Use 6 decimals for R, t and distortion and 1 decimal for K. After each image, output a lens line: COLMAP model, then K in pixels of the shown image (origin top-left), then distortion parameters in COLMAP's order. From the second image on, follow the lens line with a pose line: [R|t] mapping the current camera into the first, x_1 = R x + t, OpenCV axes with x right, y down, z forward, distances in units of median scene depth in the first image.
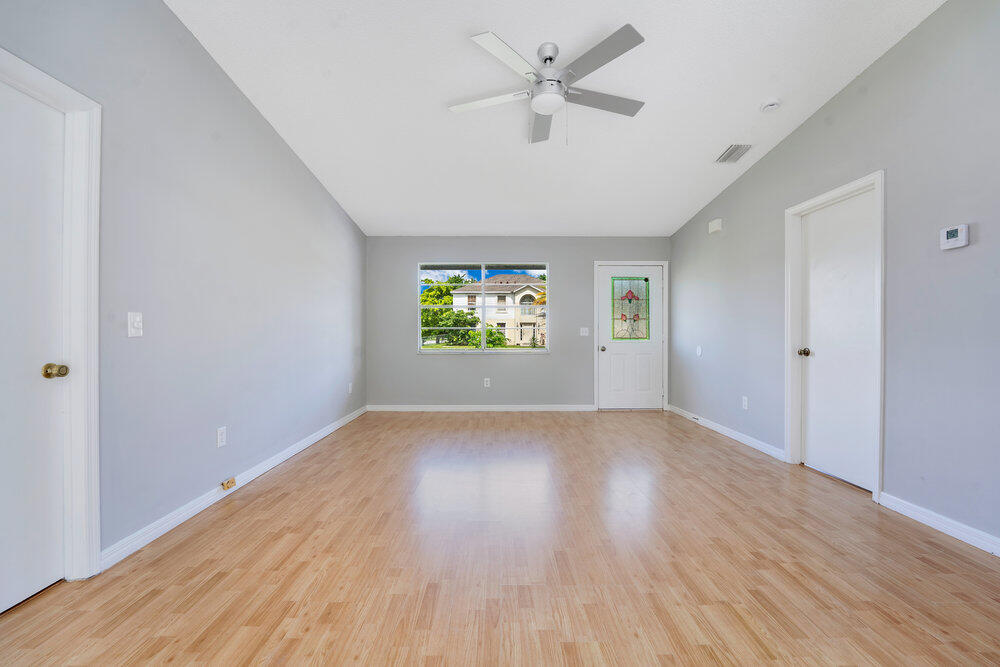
lens RADIAL K [[412.1, 0, 507.8], [0, 412.1, 333.6], [0, 0, 1]] dist [-0.019121, 0.000010]
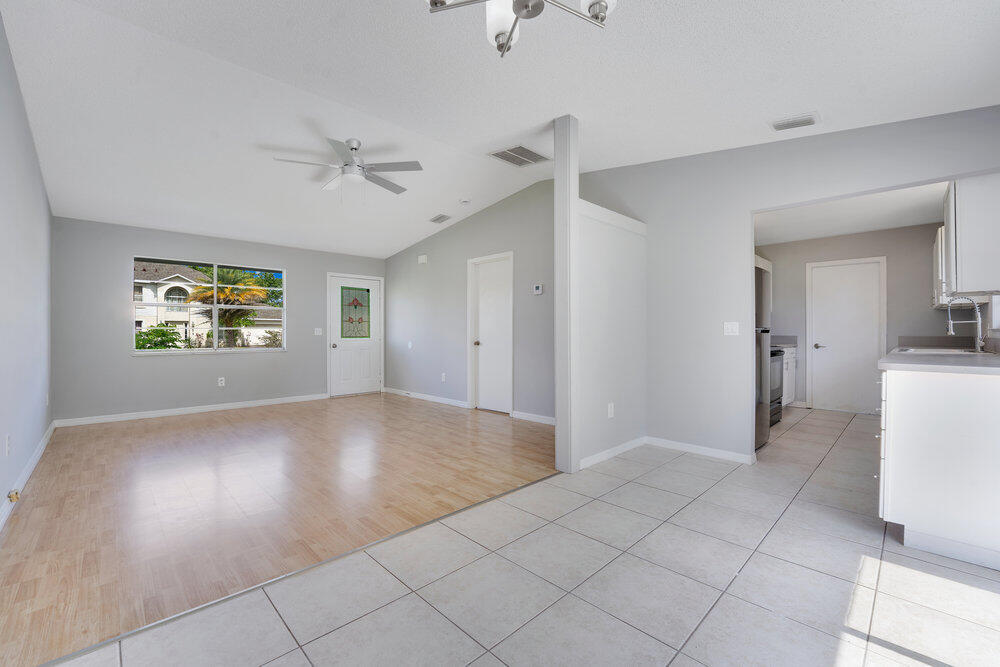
lens RADIAL K [[412.1, 0, 507.8], [0, 412.1, 333.6], [0, 0, 1]] dist [-0.019121, 0.000010]
pose [[0.710140, -0.002606, 0.704056, -0.266654], [0.003490, 0.999994, 0.000182, 0.002778], [-0.704052, 0.002328, 0.710145, -0.218010]]
